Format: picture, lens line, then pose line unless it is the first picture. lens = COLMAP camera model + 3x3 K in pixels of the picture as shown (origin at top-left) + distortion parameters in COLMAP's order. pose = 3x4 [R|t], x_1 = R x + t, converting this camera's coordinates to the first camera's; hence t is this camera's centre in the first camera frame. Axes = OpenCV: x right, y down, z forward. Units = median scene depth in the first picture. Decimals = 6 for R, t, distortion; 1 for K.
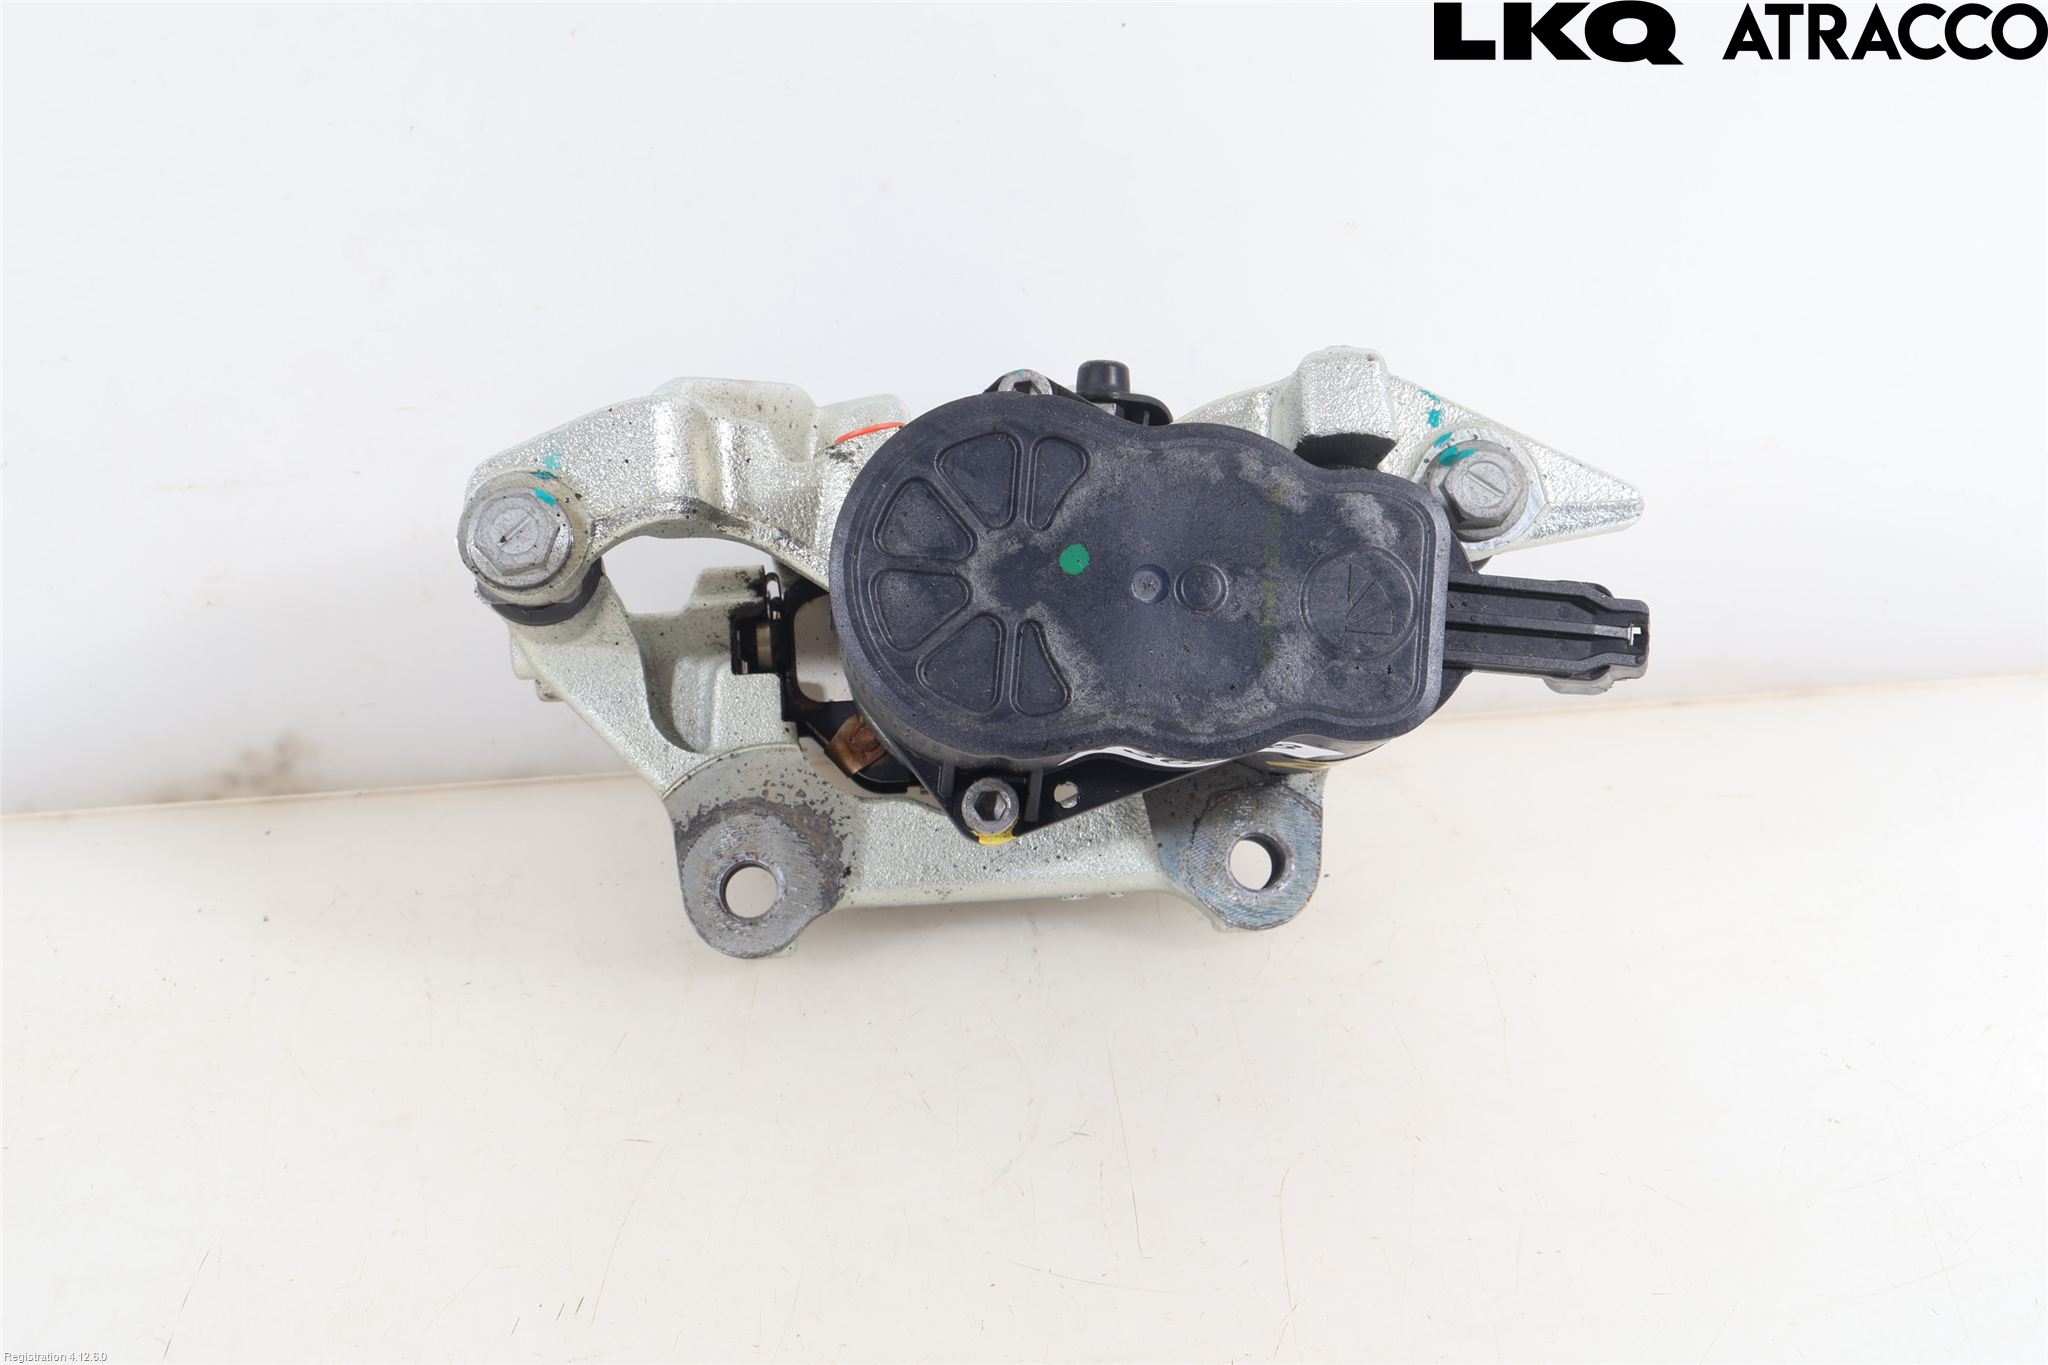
lens RADIAL K [[3126.5, 0, 1024.0], [0, 3126.5, 682.5], [0, 0, 1]] dist [0.052295, 0.037416]
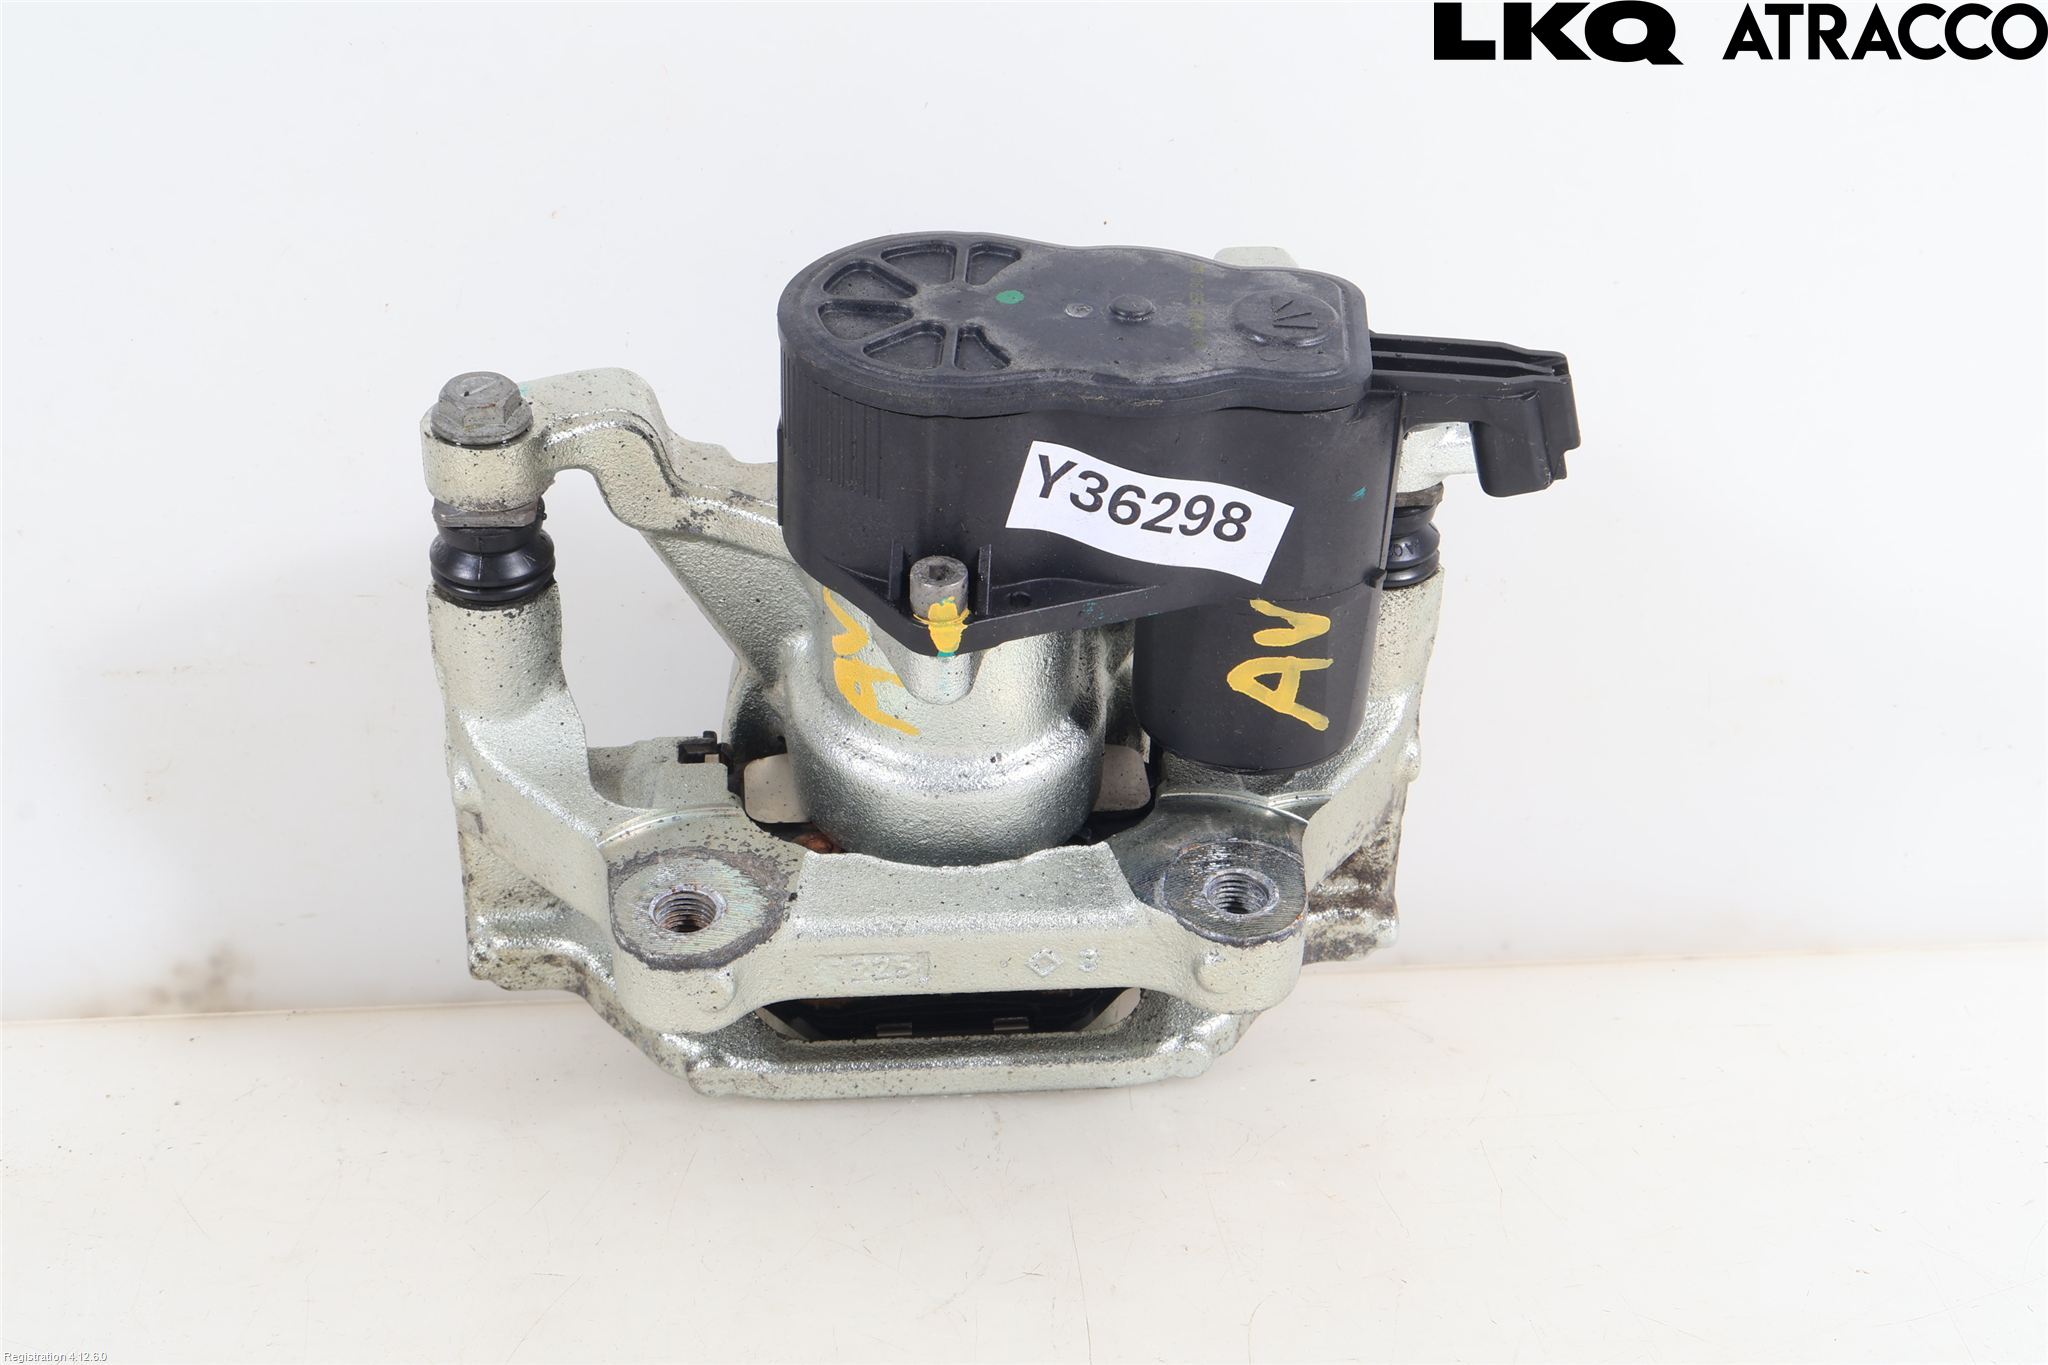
lens RADIAL K [[3126.5, 0, 1024.0], [0, 3126.5, 682.5], [0, 0, 1]] dist [0.052295, 0.037416]
pose [[0.999236, 0.036102, -0.014975, 0.021720], [-0.038712, 0.966991, -0.251853, 0.197709], [0.005388, 0.252240, 0.967650, 0.071234]]
